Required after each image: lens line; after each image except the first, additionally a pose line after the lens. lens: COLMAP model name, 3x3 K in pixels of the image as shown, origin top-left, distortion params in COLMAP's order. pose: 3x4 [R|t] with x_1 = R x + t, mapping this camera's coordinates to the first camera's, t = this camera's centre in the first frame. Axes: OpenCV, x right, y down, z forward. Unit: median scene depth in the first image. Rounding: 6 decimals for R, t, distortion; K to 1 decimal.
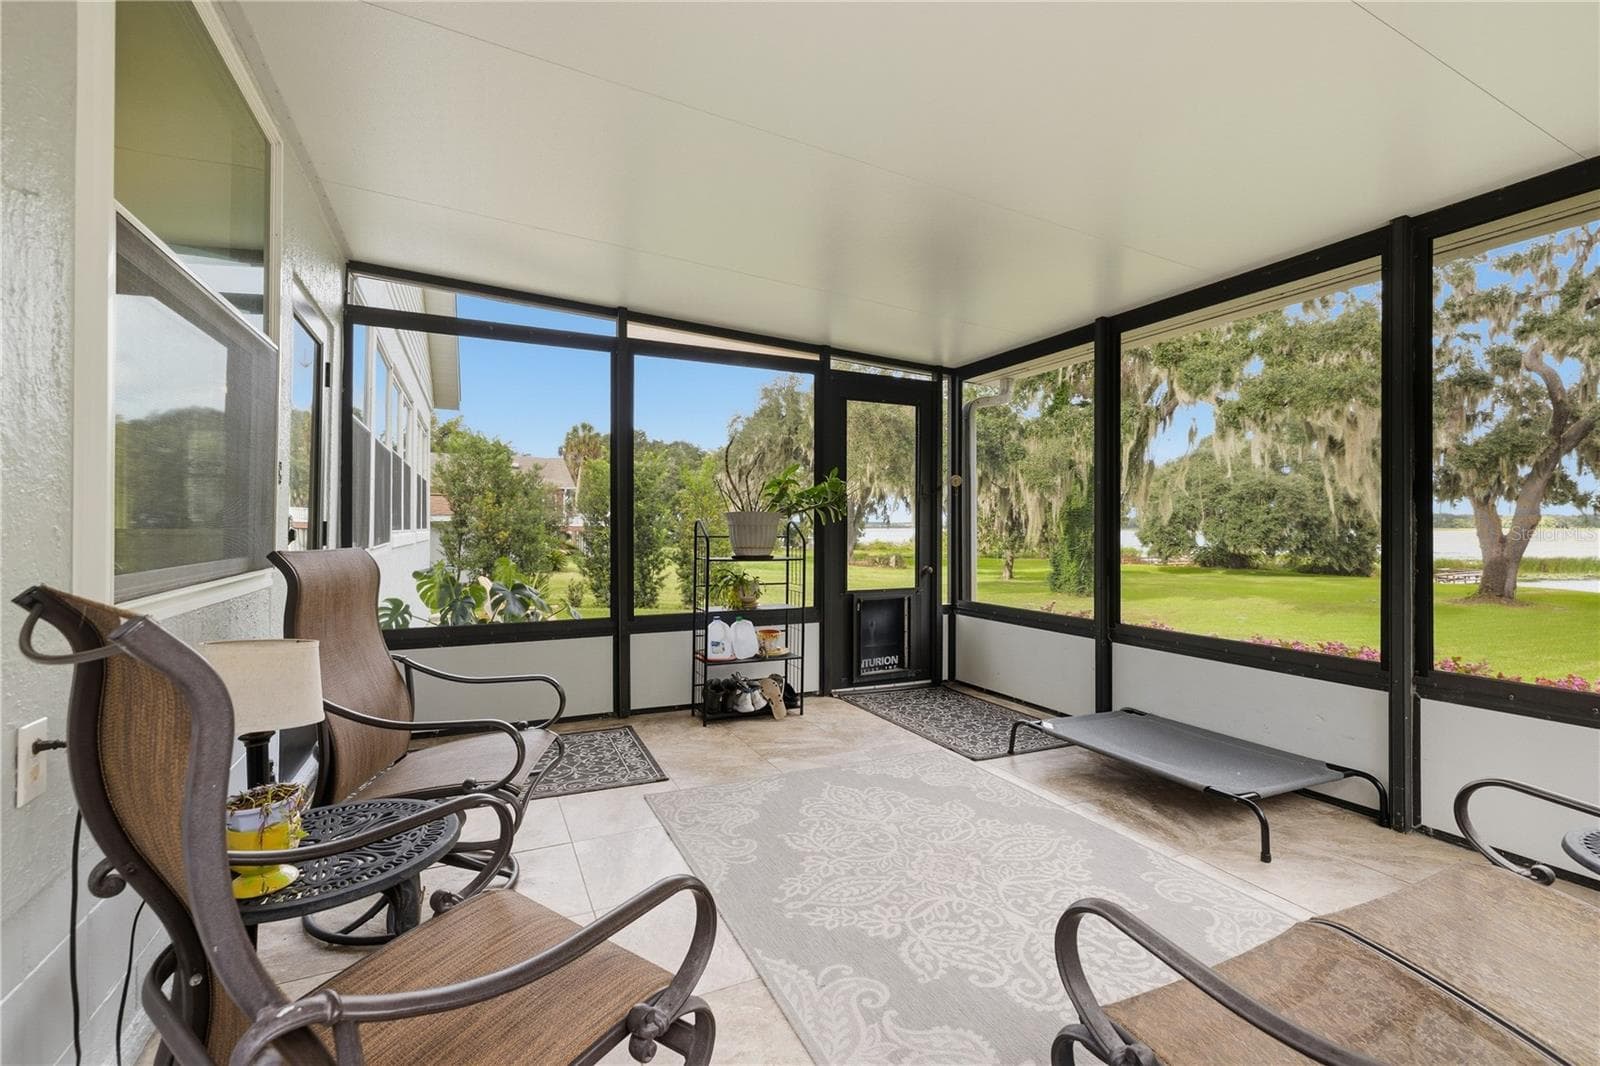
lens RADIAL K [[673.6, 0, 798.0], [0, 673.6, 515.0], [0, 0, 1]] dist [-0.000578, 0.000017]
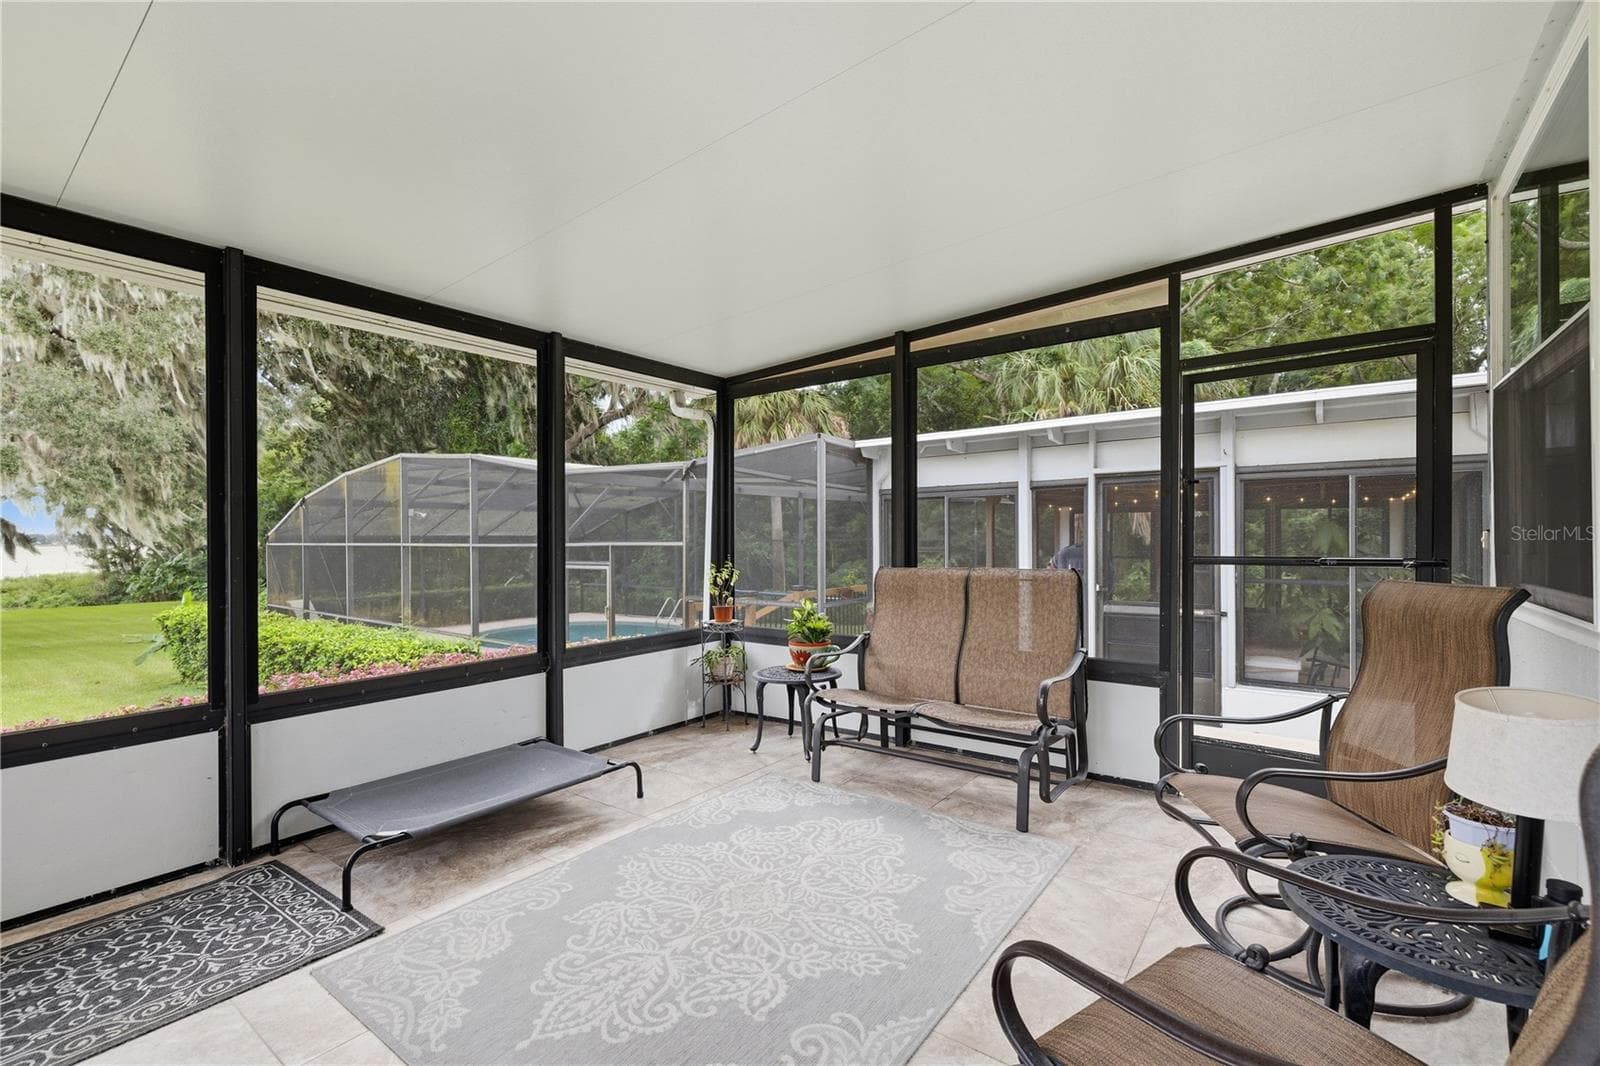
lens RADIAL K [[703.4, 0, 800.0], [0, 703.4, 533.0], [0, 0, 1]] dist [-0.035702, 0.000139]
pose [[-0.458734, 0.017205, 0.888407, -0.587410], [0.009768, 0.999850, -0.014320, 0.009543], [-0.888520, 0.002109, -0.458833, 1.143947]]
